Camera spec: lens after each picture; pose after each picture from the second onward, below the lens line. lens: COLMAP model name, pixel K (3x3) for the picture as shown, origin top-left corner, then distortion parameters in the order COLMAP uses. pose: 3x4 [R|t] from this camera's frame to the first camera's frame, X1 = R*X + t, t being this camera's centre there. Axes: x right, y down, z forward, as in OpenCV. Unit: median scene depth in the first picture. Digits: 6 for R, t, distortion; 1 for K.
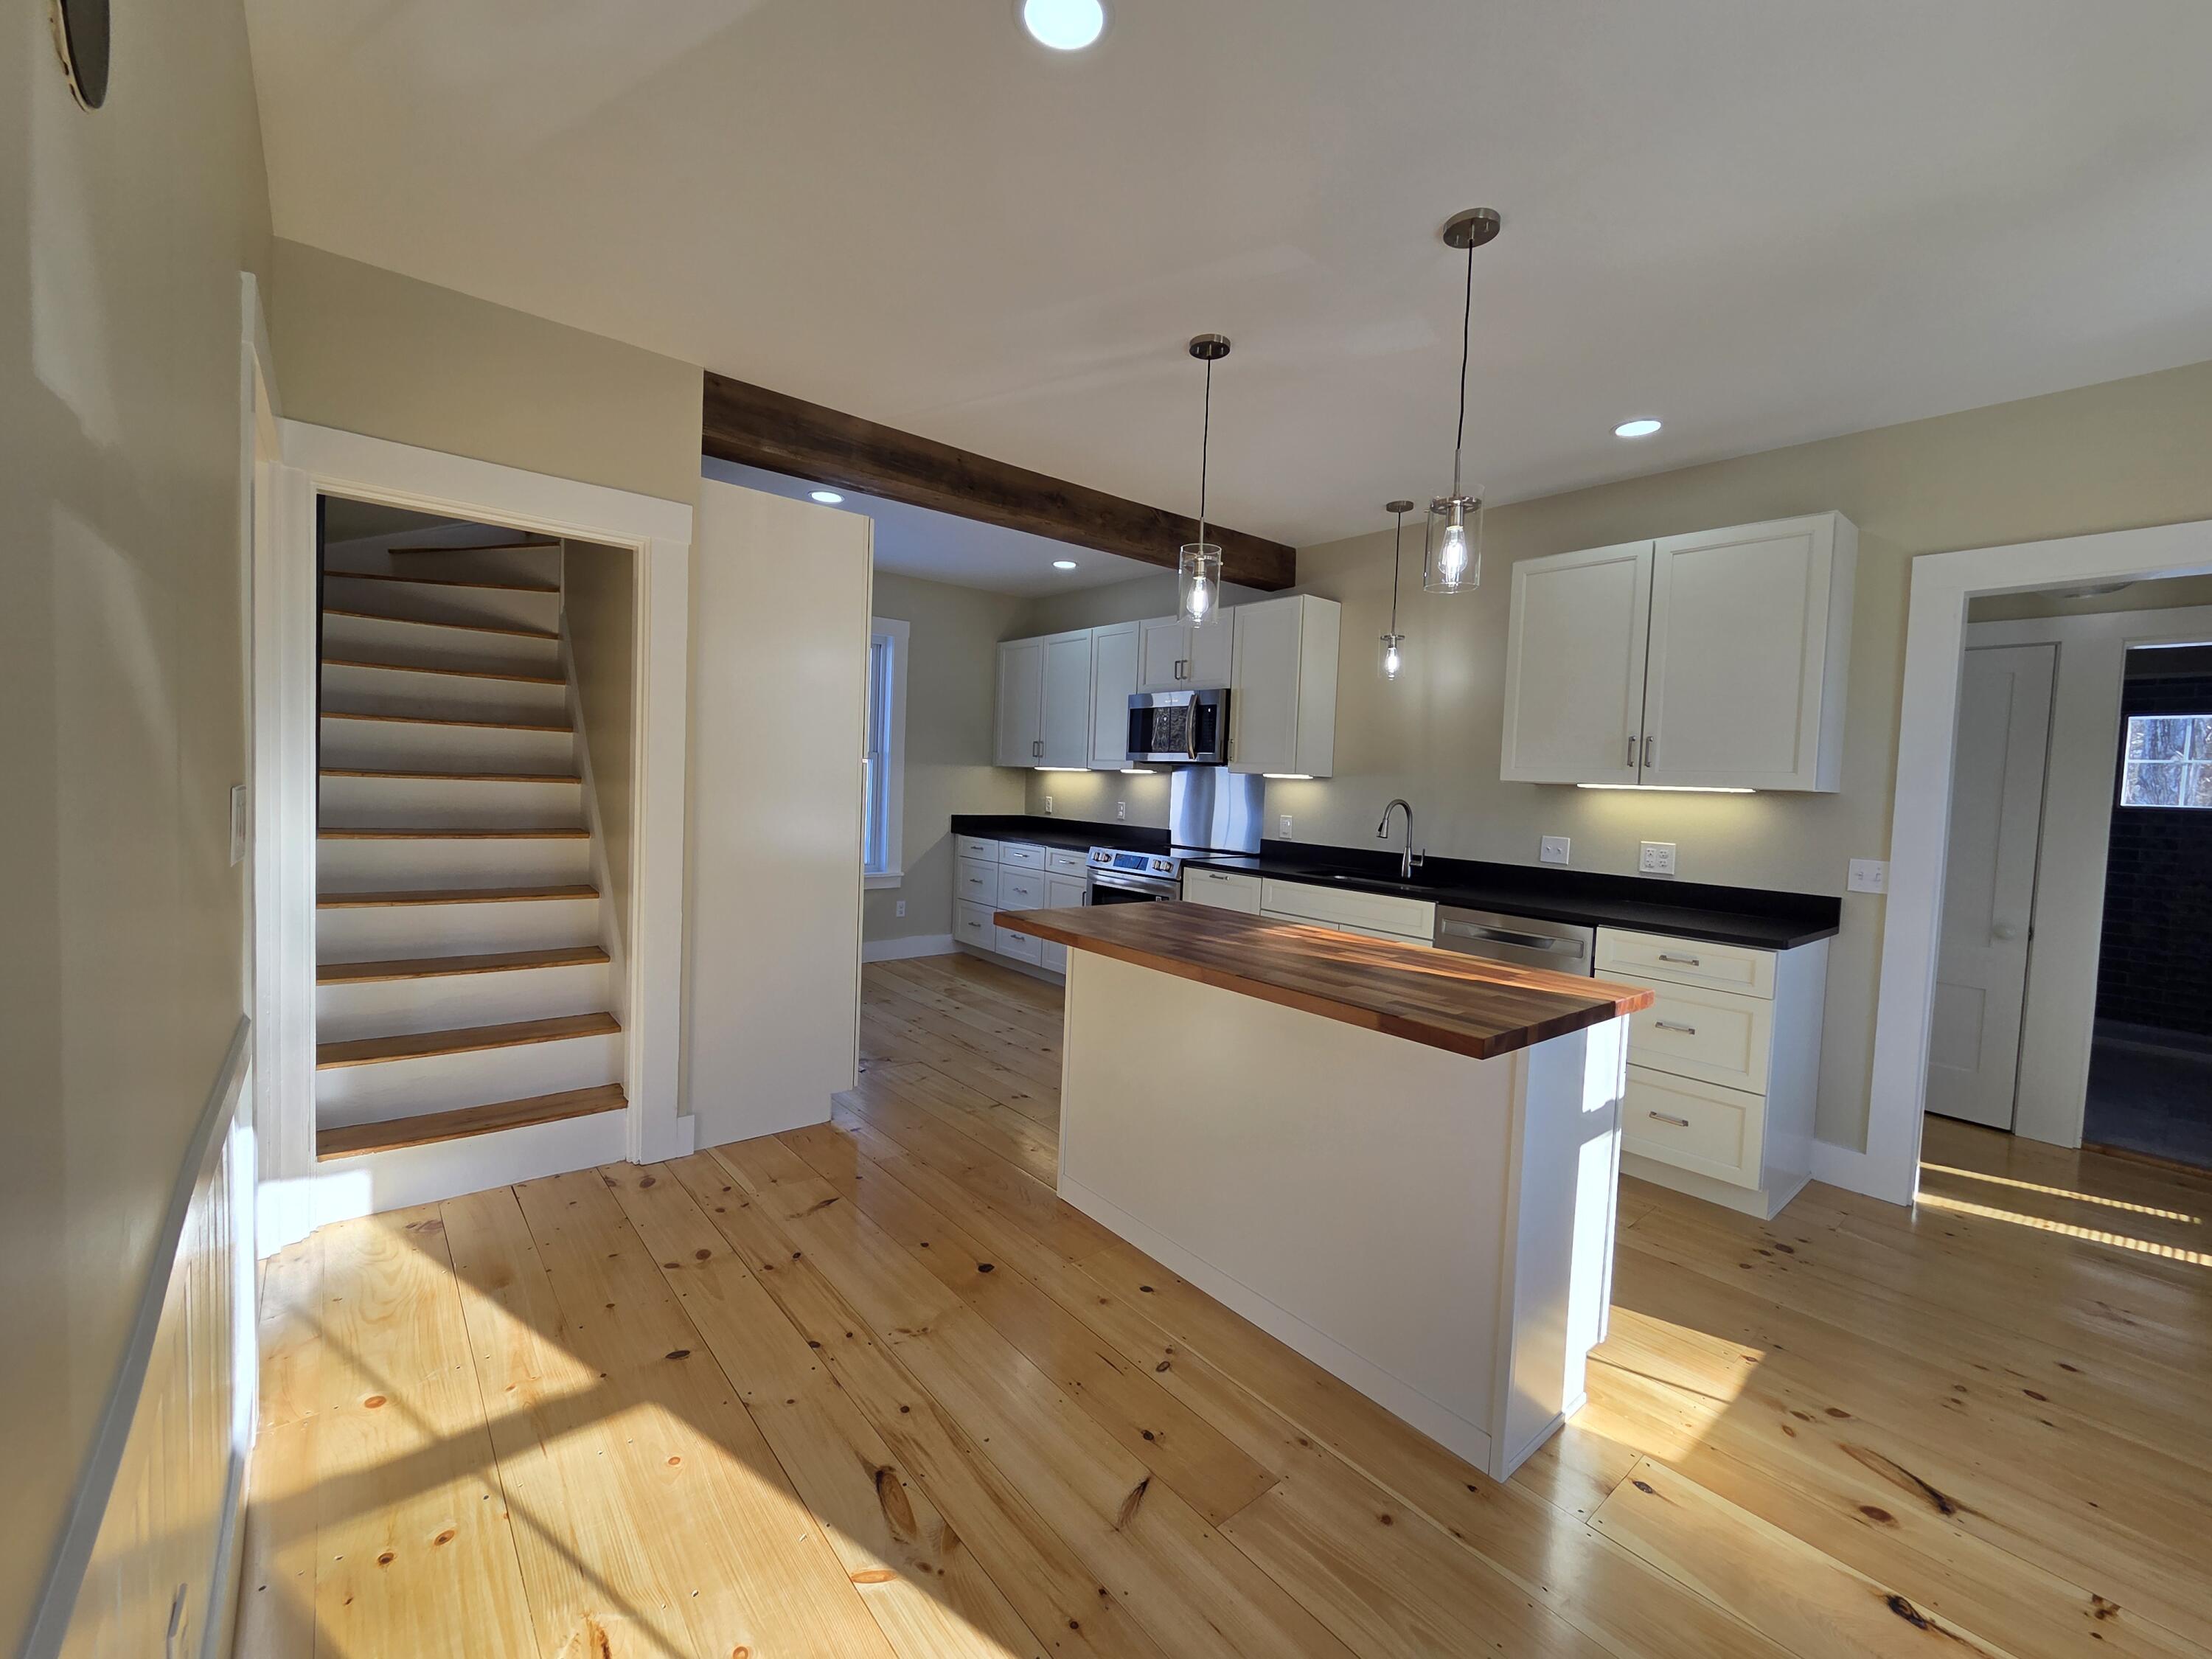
lens RADIAL K [[910.4, 0, 1108.0], [0, 910.4, 818.5], [0, 0, 1]] dist [0.001652, -0.000233]
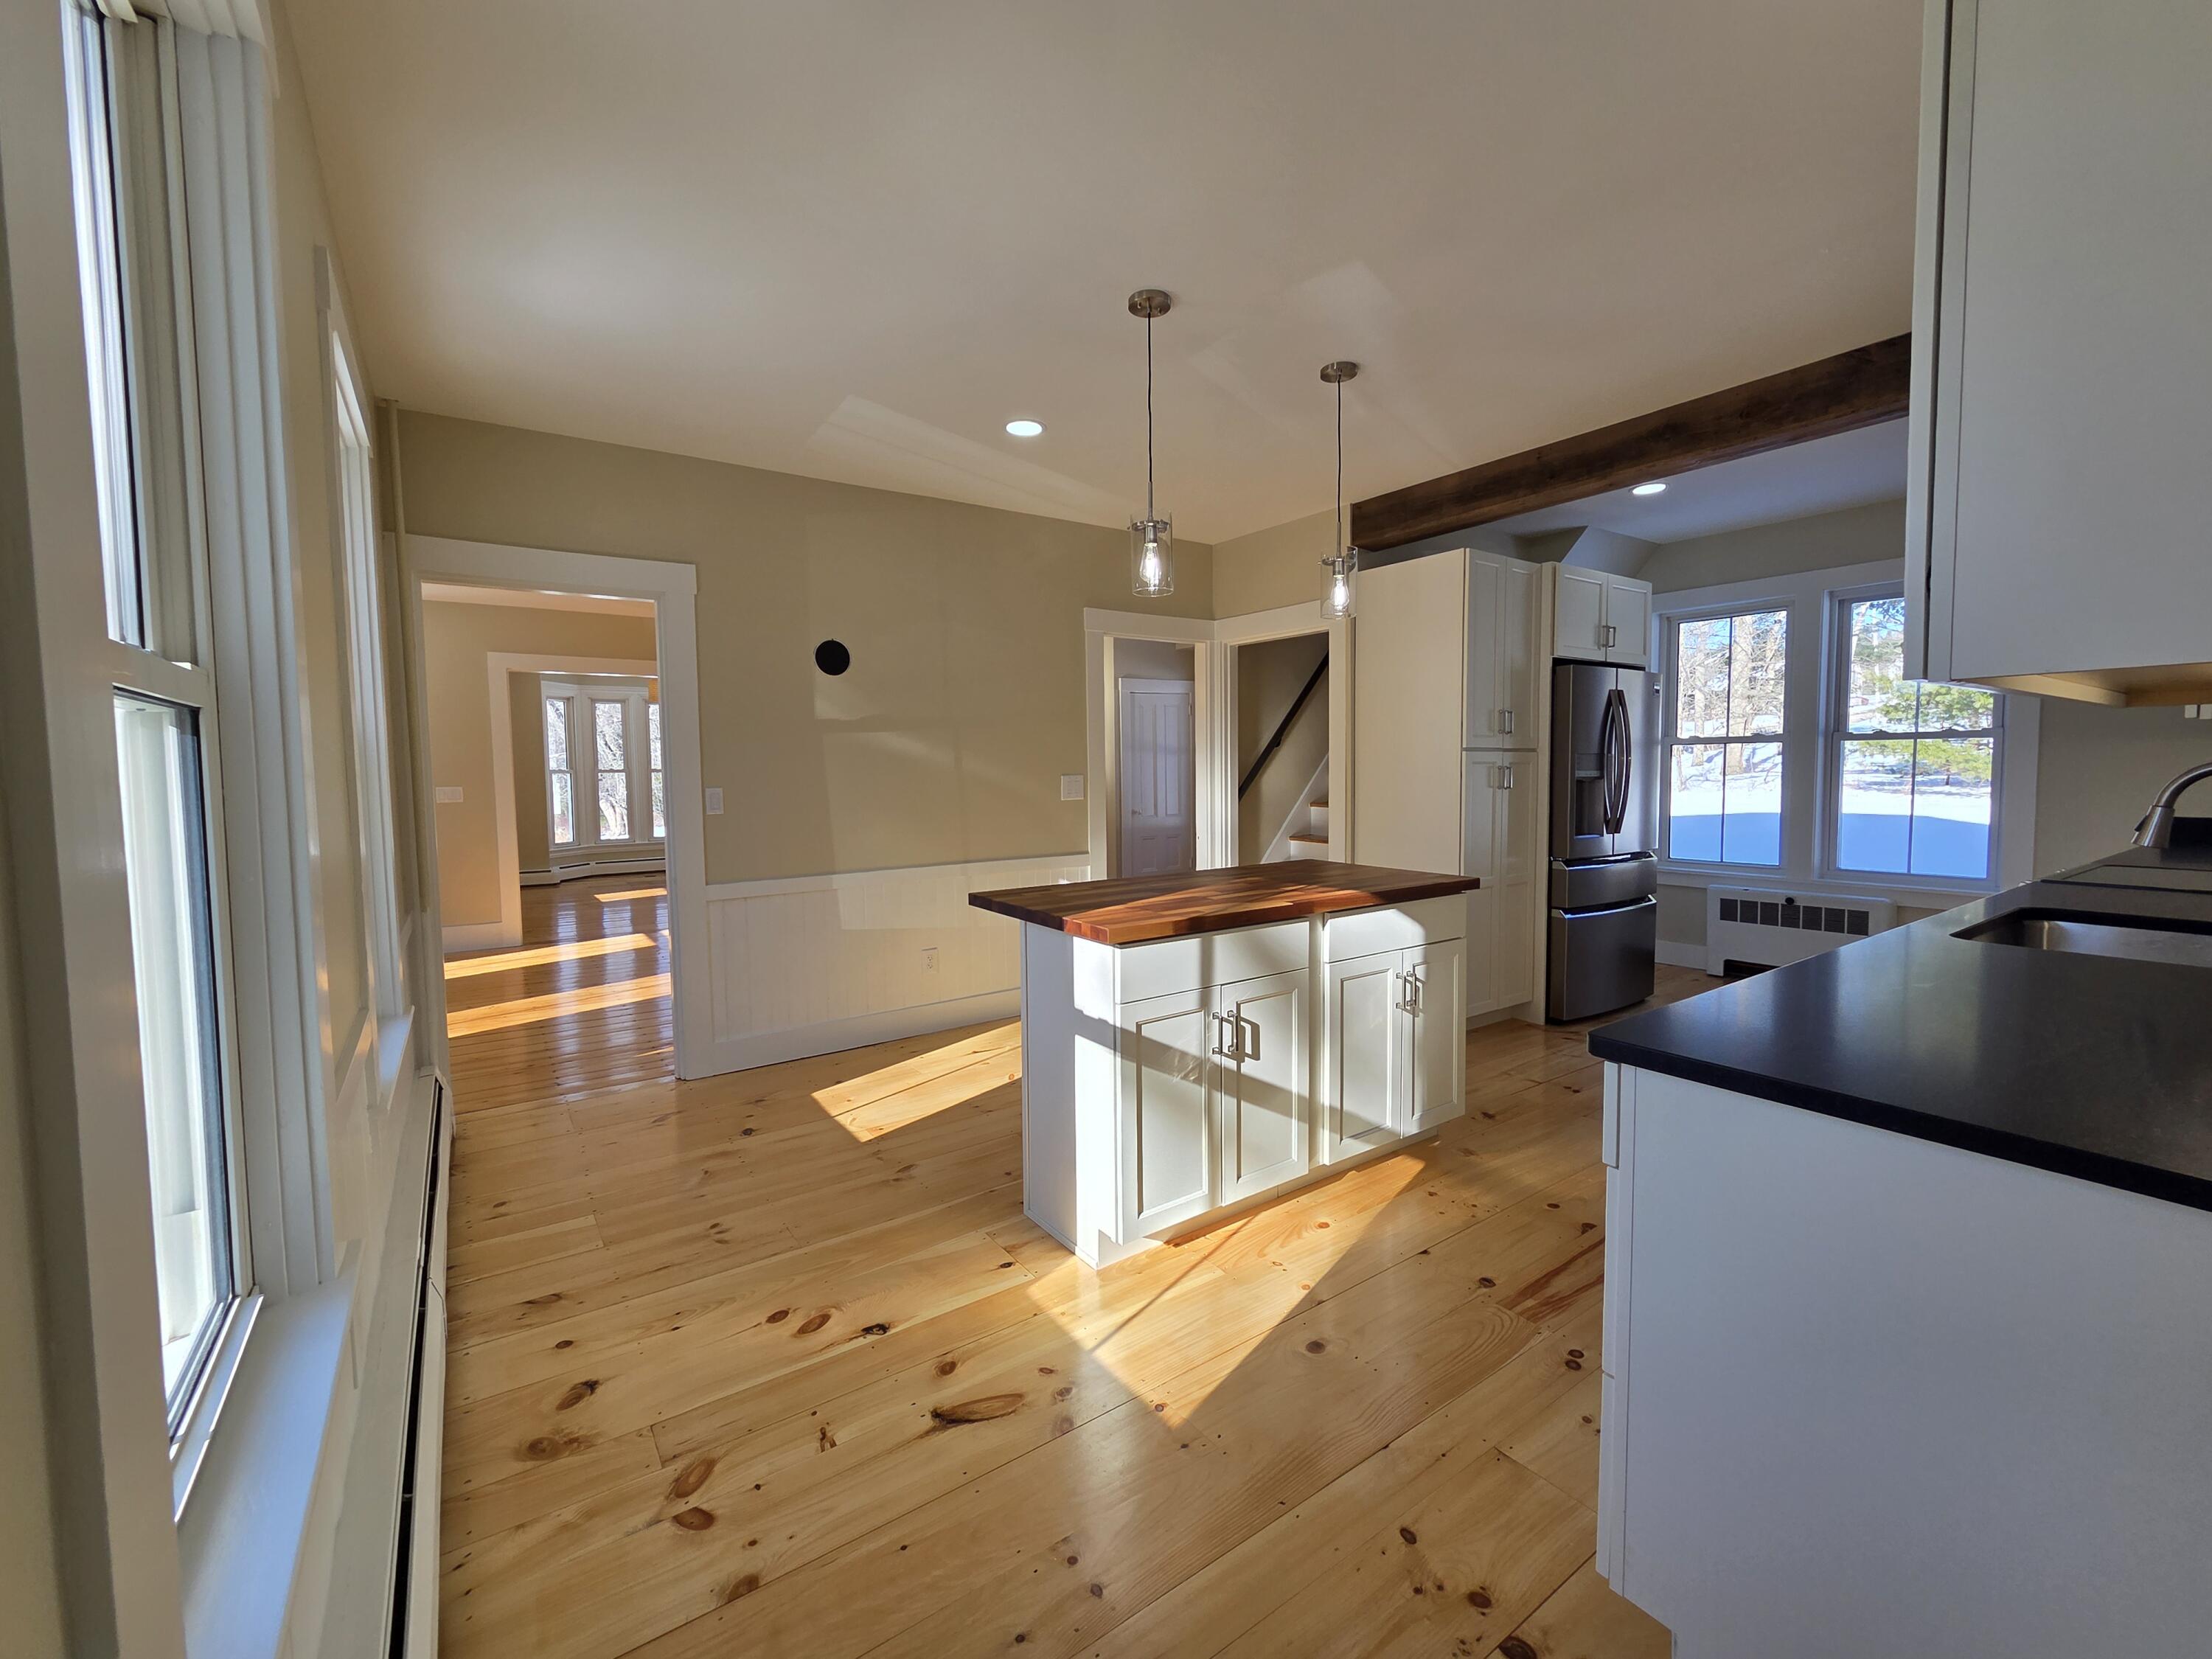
lens RADIAL K [[910.4, 0, 1104.2], [0, 910.4, 817.8], [0, 0, 1]] dist [0.001652, -0.000233]
pose [[-0.095639, 0.016636, -0.995277, 0.962189], [-0.036752, 0.999120, 0.020232, 0.020103], [0.994737, 0.038514, -0.094943, 0.629595]]
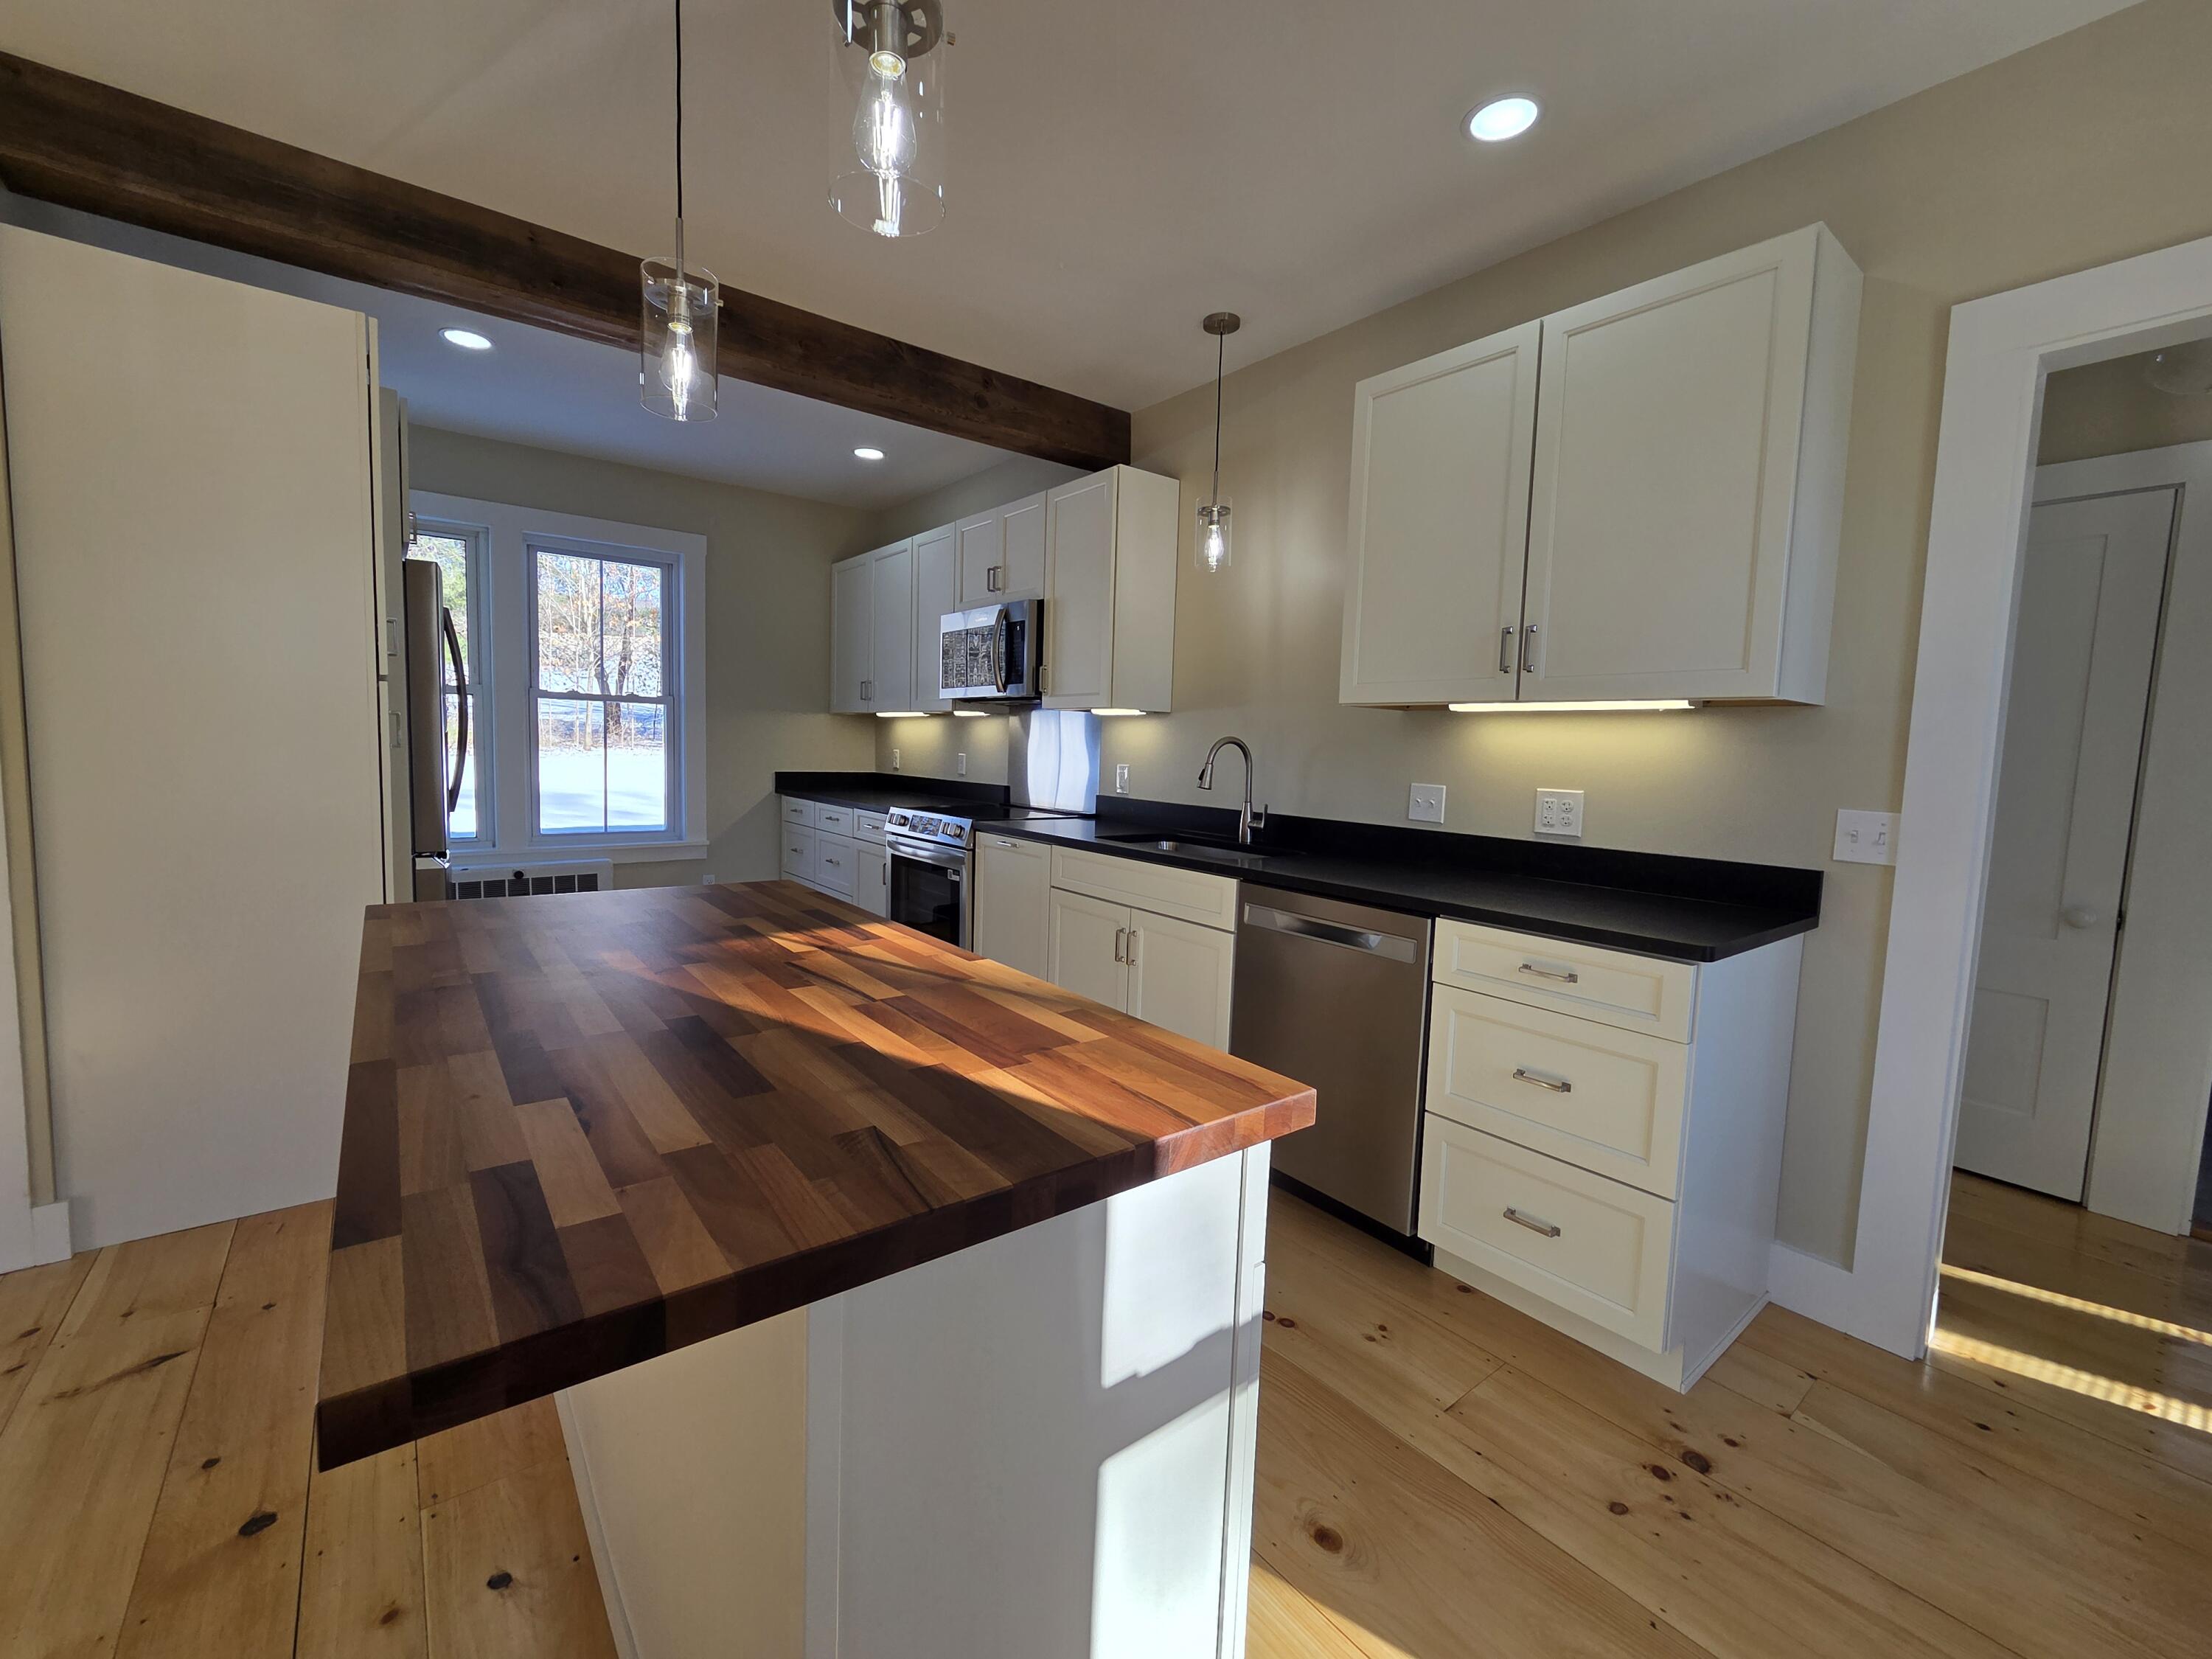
lens RADIAL K [[910.4, 0, 1106.4], [0, 910.4, 818.3], [0, 0, 1]] dist [0.001652, -0.000233]
pose [[0.999490, -0.006734, -0.031203, 0.294521], [0.007853, 0.999325, 0.035889, 0.021350], [0.030940, -0.036116, 0.998869, 0.318101]]
